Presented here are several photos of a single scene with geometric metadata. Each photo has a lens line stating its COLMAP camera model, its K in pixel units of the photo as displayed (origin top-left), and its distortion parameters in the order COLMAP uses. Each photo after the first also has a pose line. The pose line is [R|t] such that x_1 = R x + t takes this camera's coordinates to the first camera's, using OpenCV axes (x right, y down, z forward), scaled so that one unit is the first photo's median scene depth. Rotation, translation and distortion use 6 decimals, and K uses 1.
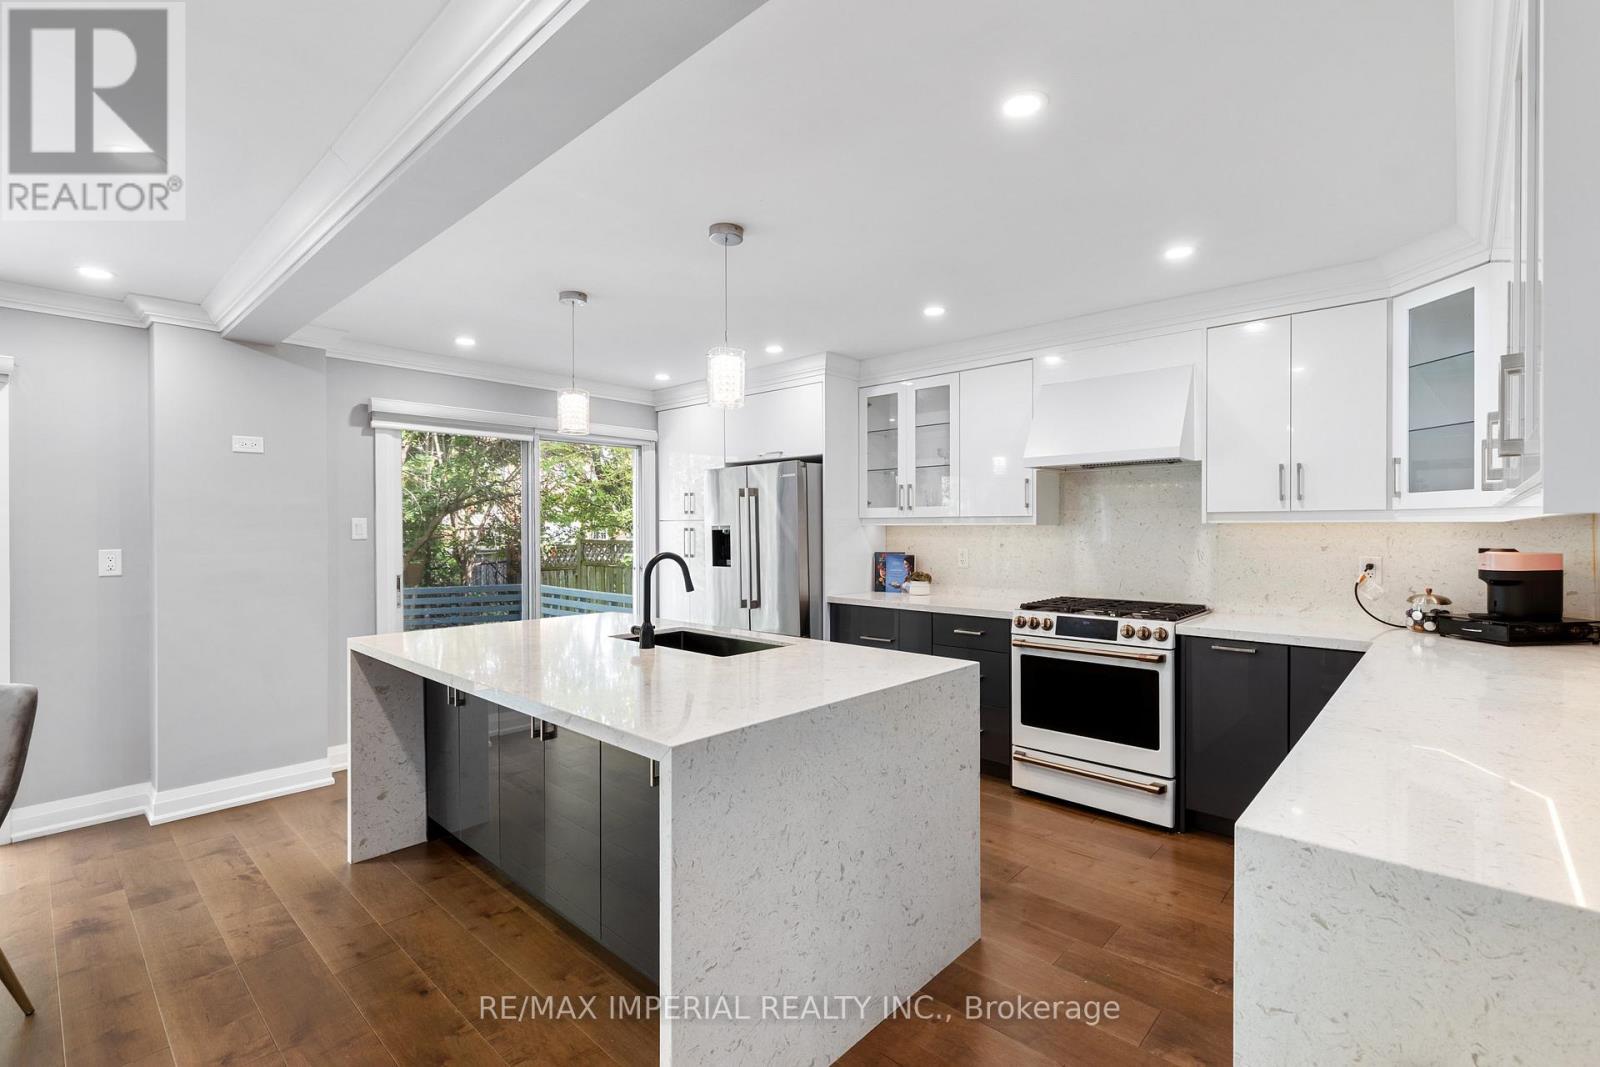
lens RADIAL K [[715.6, 0, 810.2], [0, 715.6, 526.6], [0, 0, 1]] dist [0.001905, 0.000275]
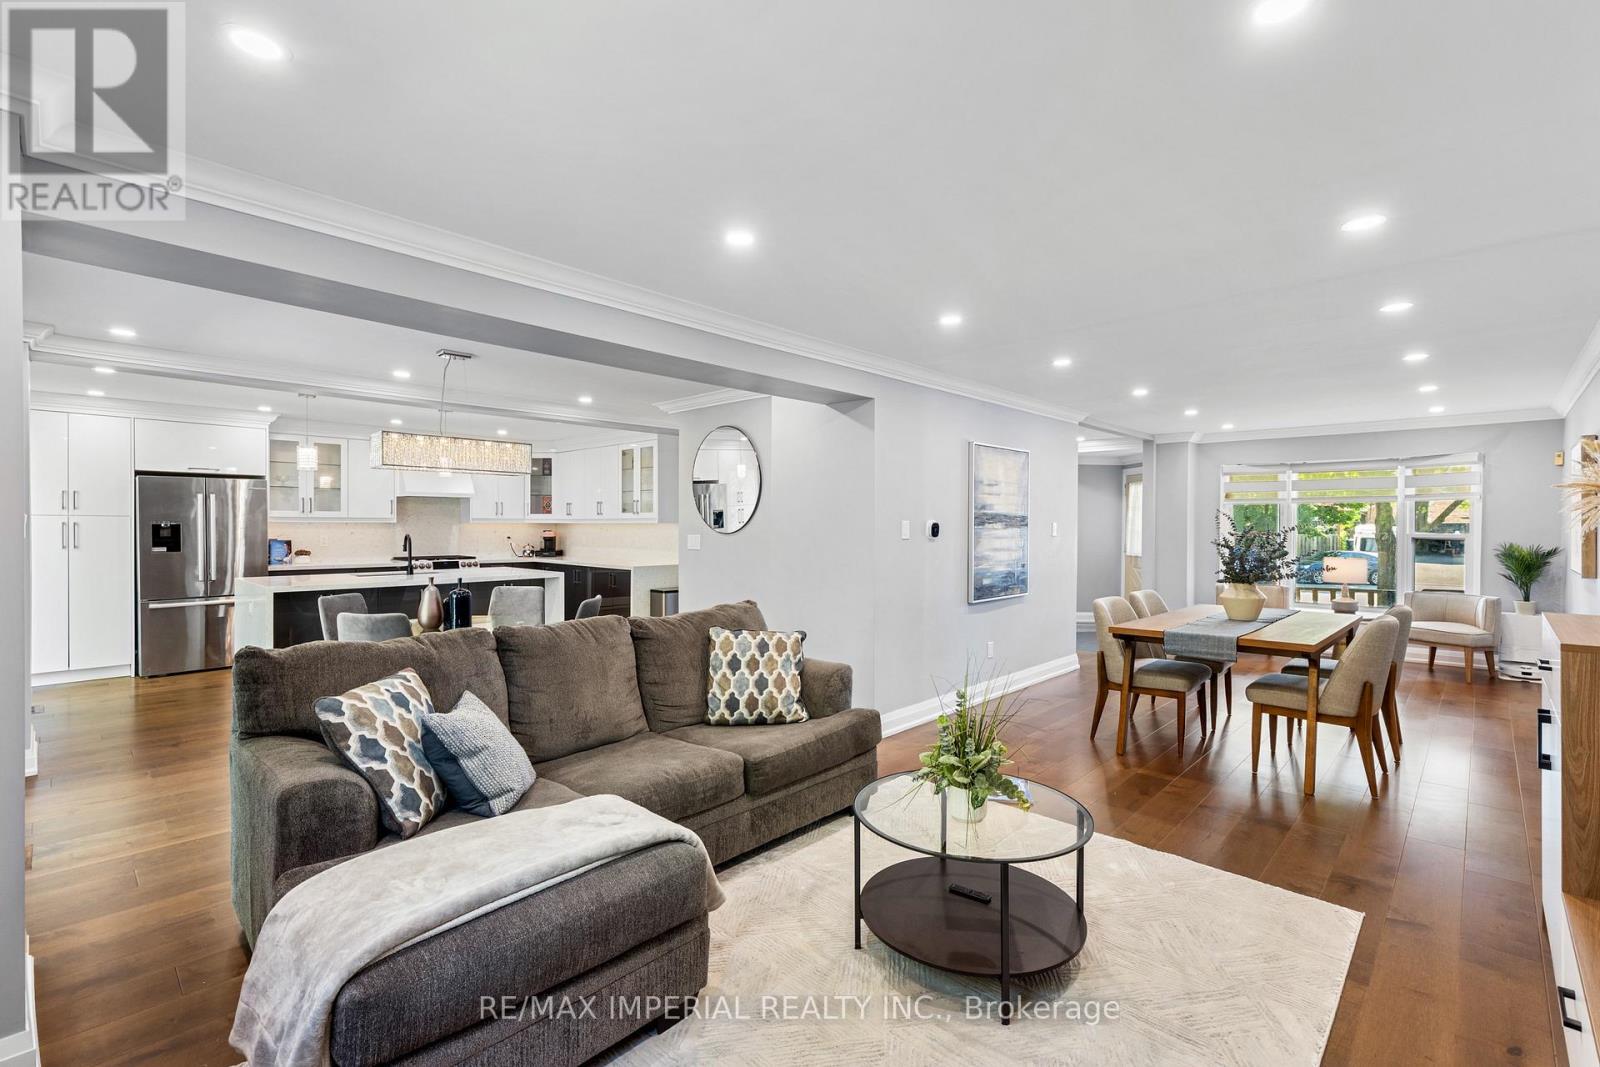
lens RADIAL K [[715.6, 0, 810.2], [0, 715.6, 526.6], [0, 0, 1]] dist [0.001905, 0.000275]
pose [[0.020728, -0.003493, 0.999779, -1.848507], [-0.009989, 0.999943, 0.003700, -0.010876], [-0.999735, -0.010063, 0.020691, -0.262450]]
